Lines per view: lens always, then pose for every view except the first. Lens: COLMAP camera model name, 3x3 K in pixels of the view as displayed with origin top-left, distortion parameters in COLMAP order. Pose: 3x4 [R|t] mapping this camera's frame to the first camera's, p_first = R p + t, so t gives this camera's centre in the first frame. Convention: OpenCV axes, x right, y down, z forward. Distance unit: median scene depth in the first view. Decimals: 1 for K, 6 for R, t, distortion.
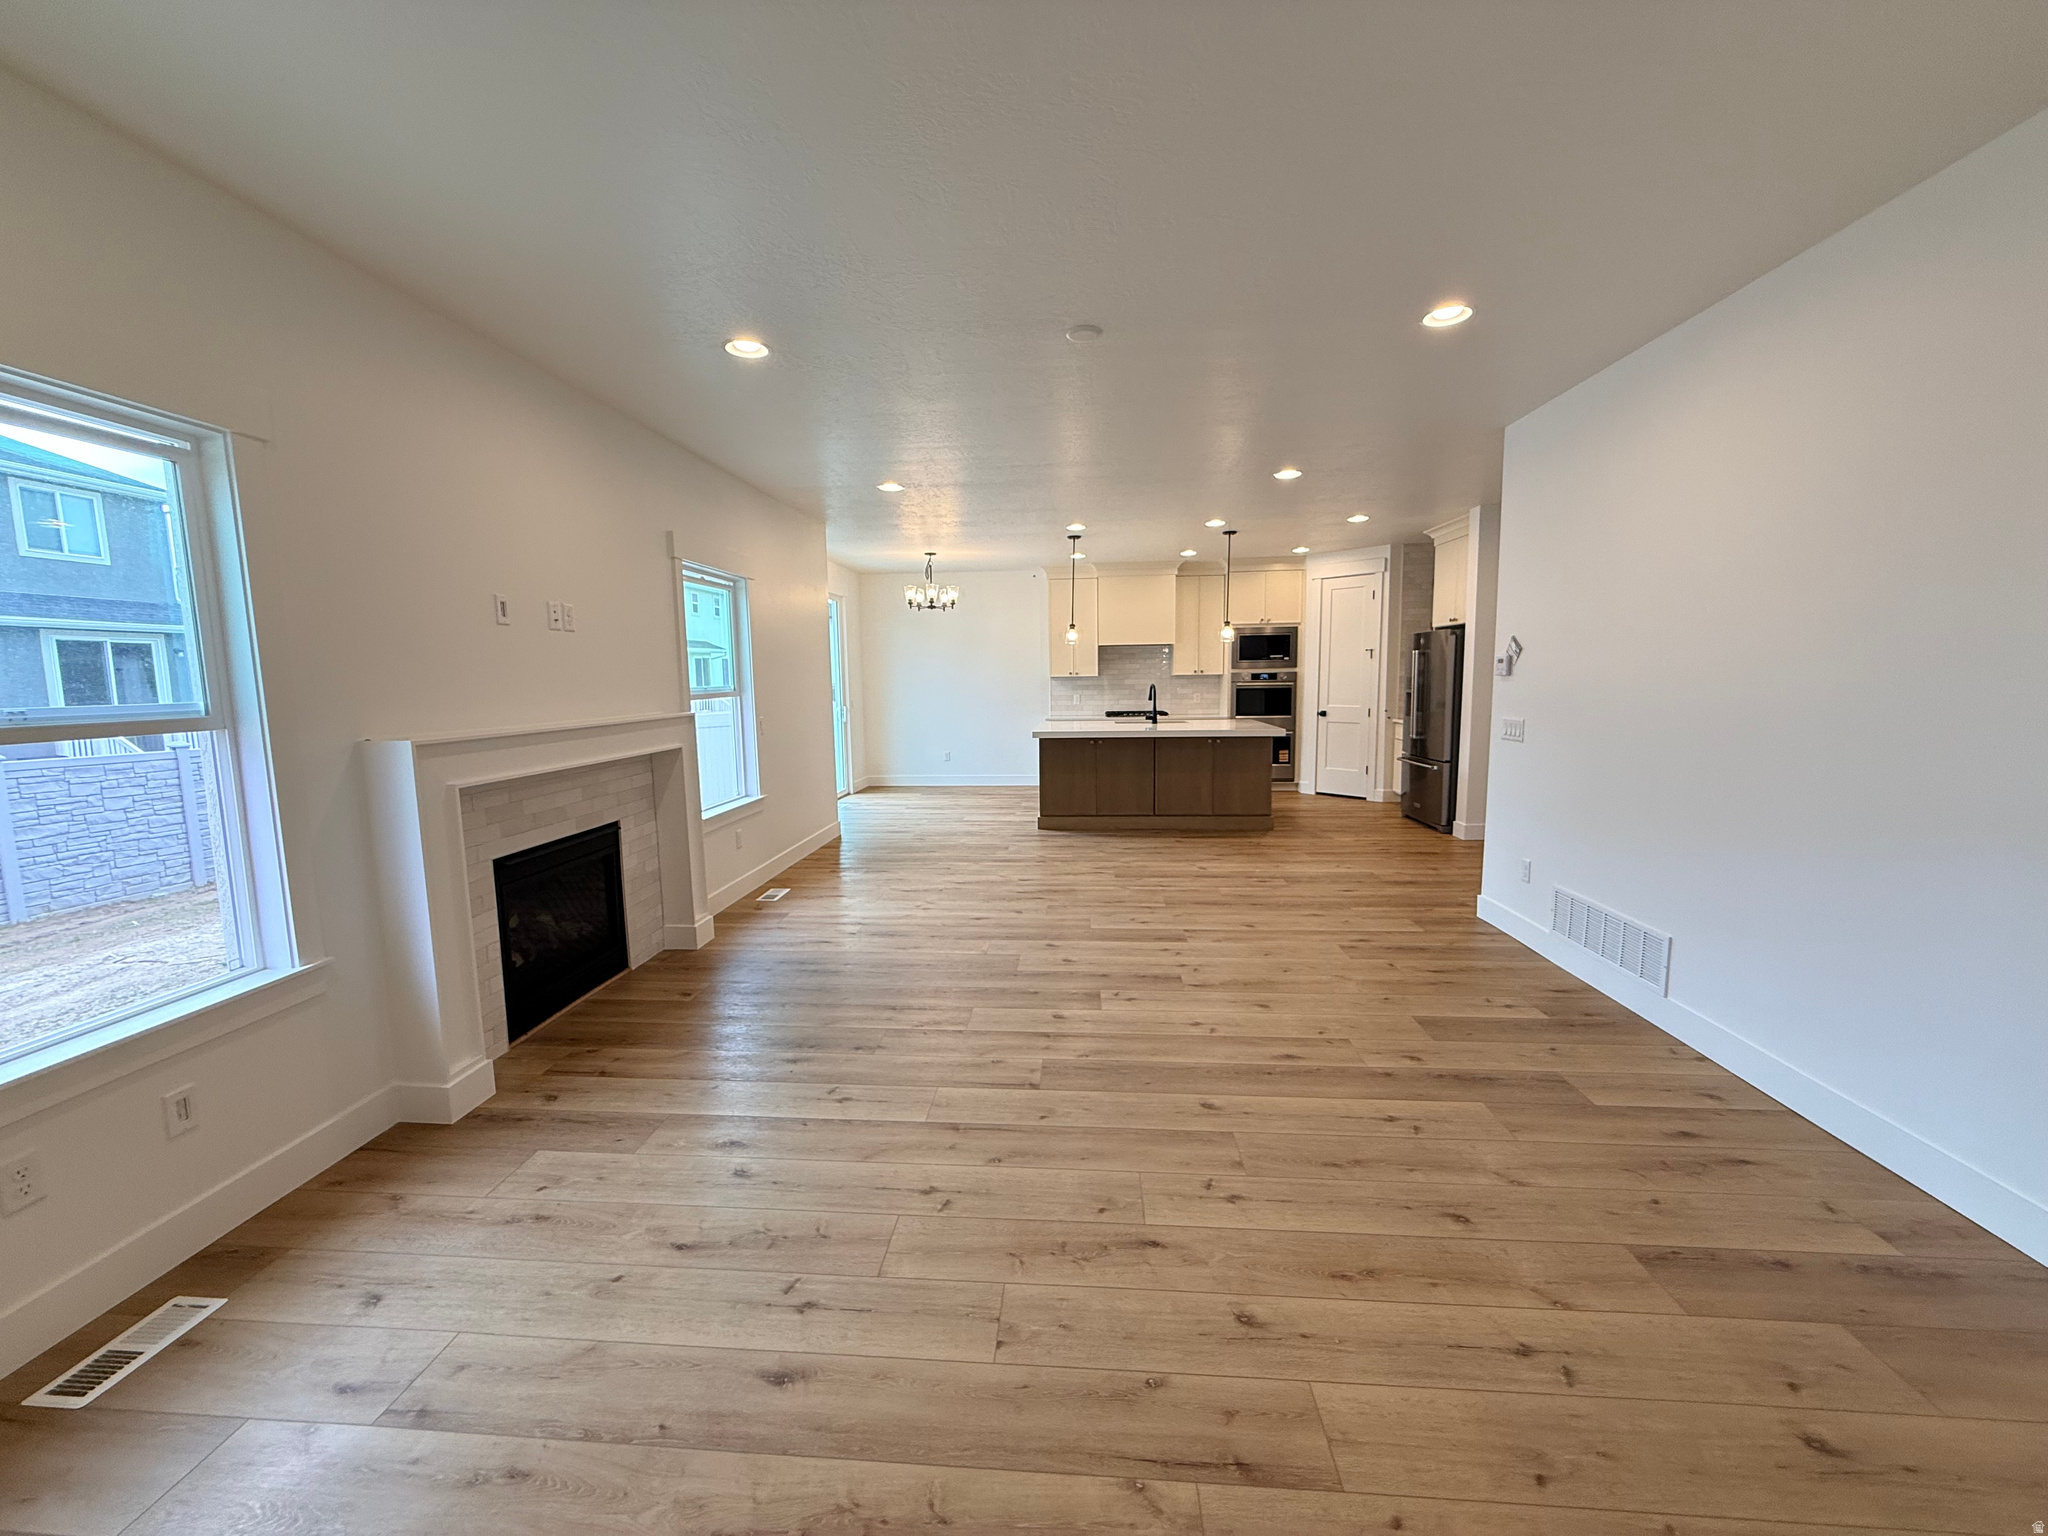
lens RADIAL K [[814.8, 0, 1018.5], [0, 814.8, 768.9], [0, 0, 1]] dist [-0.000370, -0.000005]
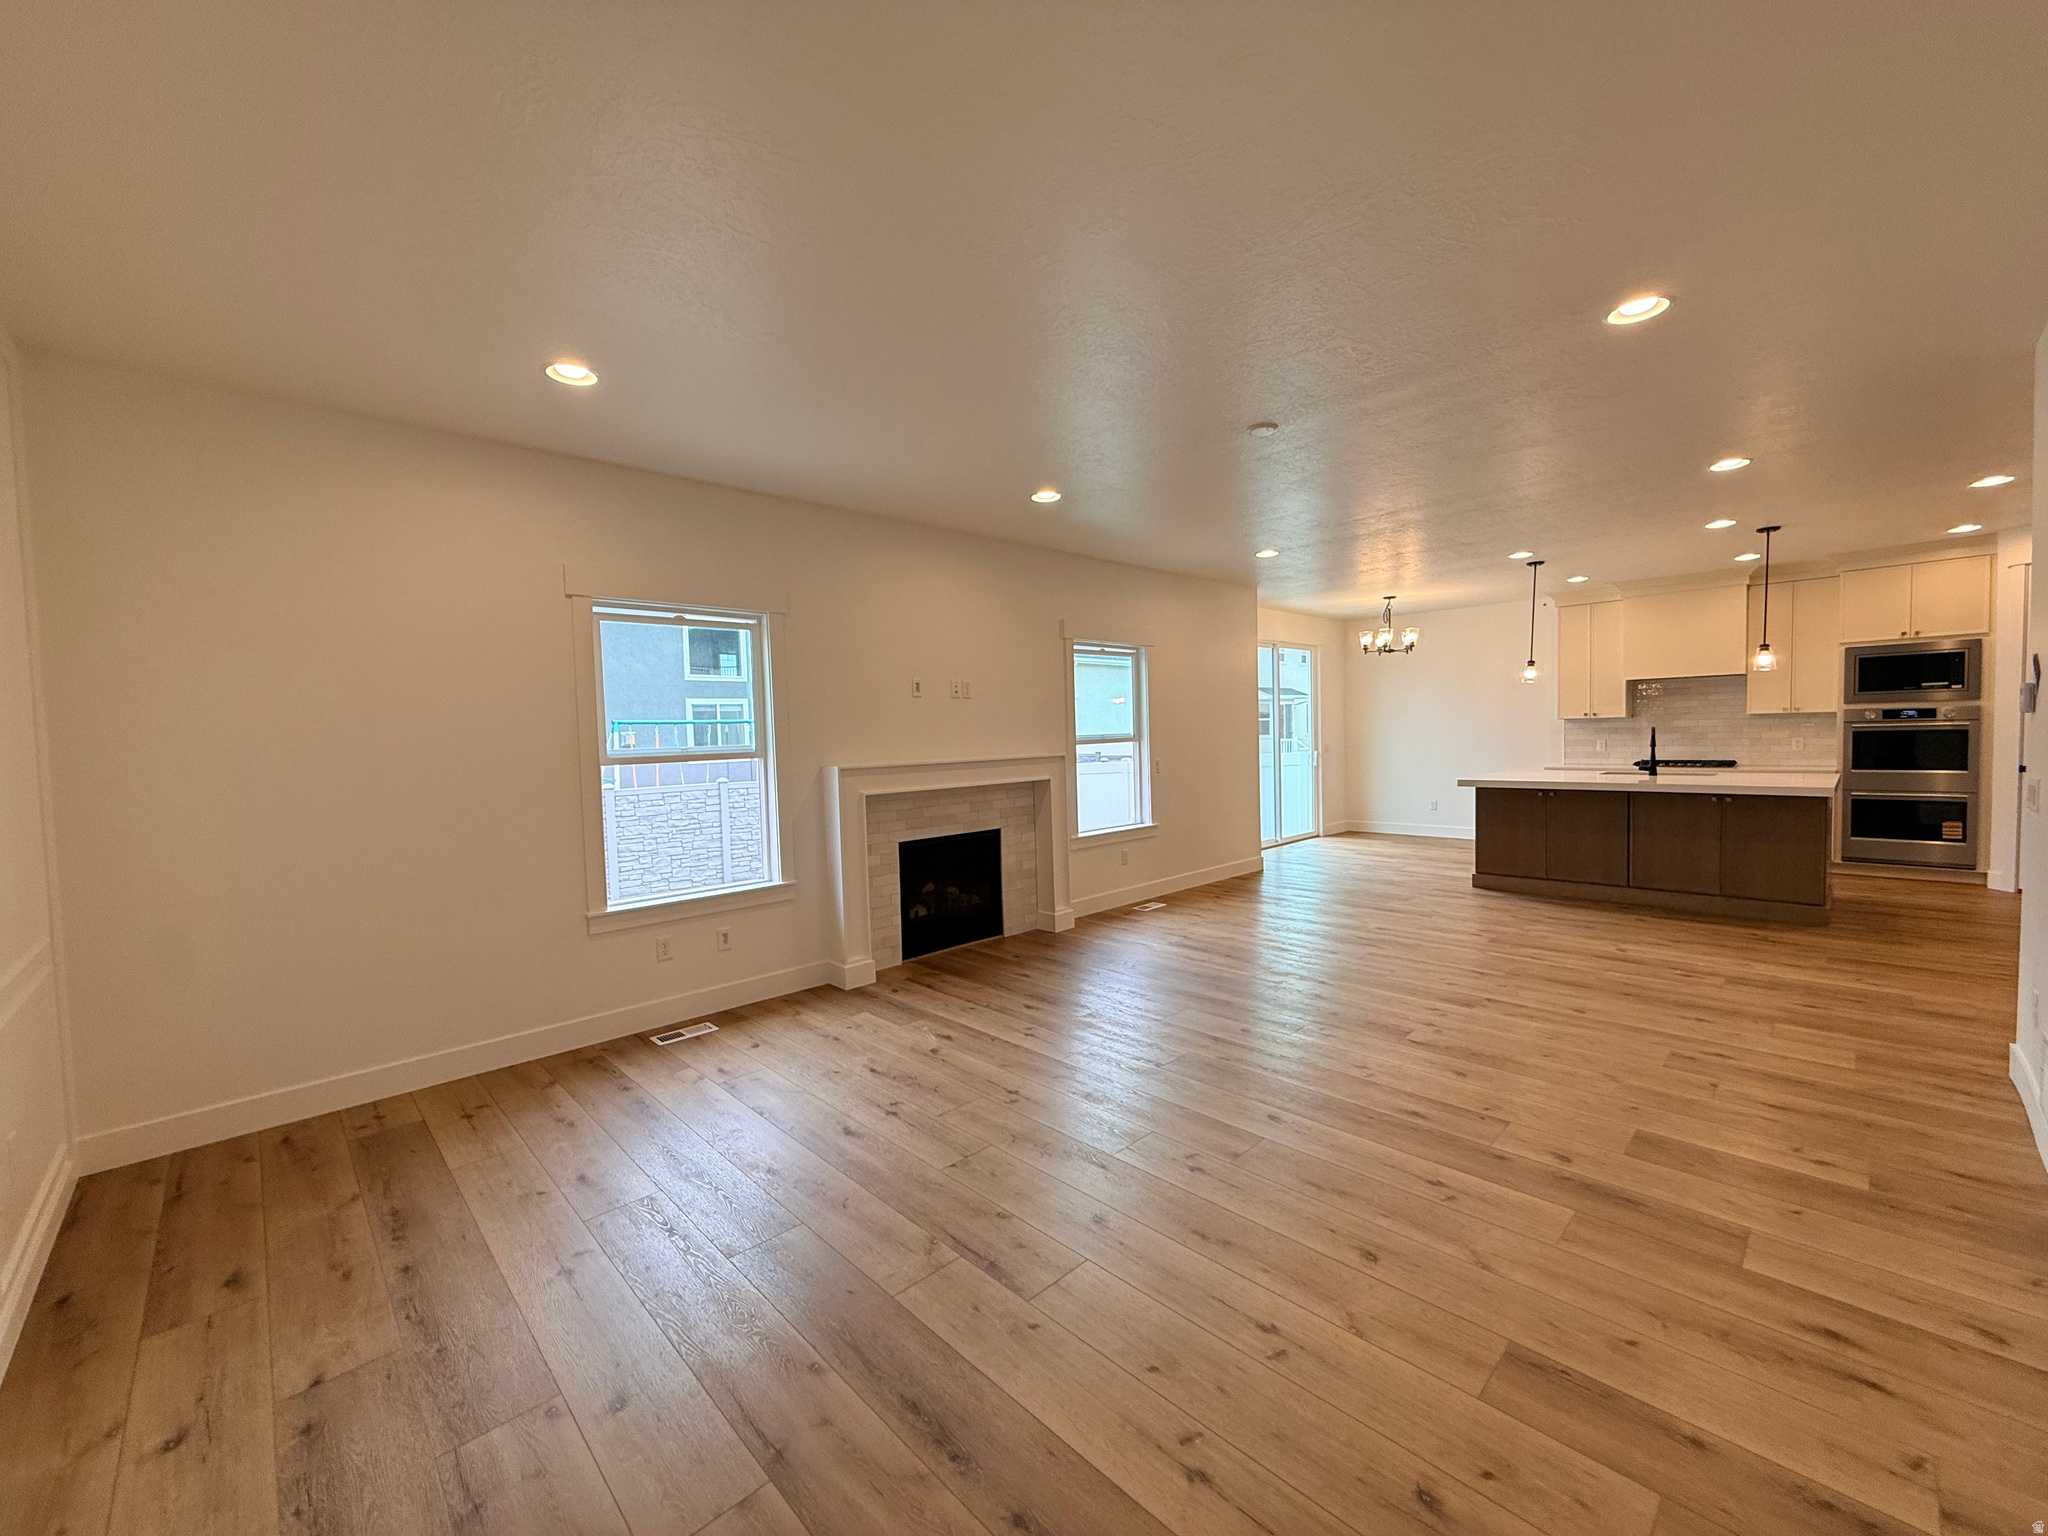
lens RADIAL K [[814.8, 0, 1018.5], [0, 814.8, 768.9], [0, 0, 1]] dist [-0.000370, -0.000005]
pose [[0.747644, 0.024136, -0.663661, 0.399989], [-0.059890, 0.997718, -0.031184, 0.001527], [0.661393, 0.063061, 0.747383, -0.040401]]
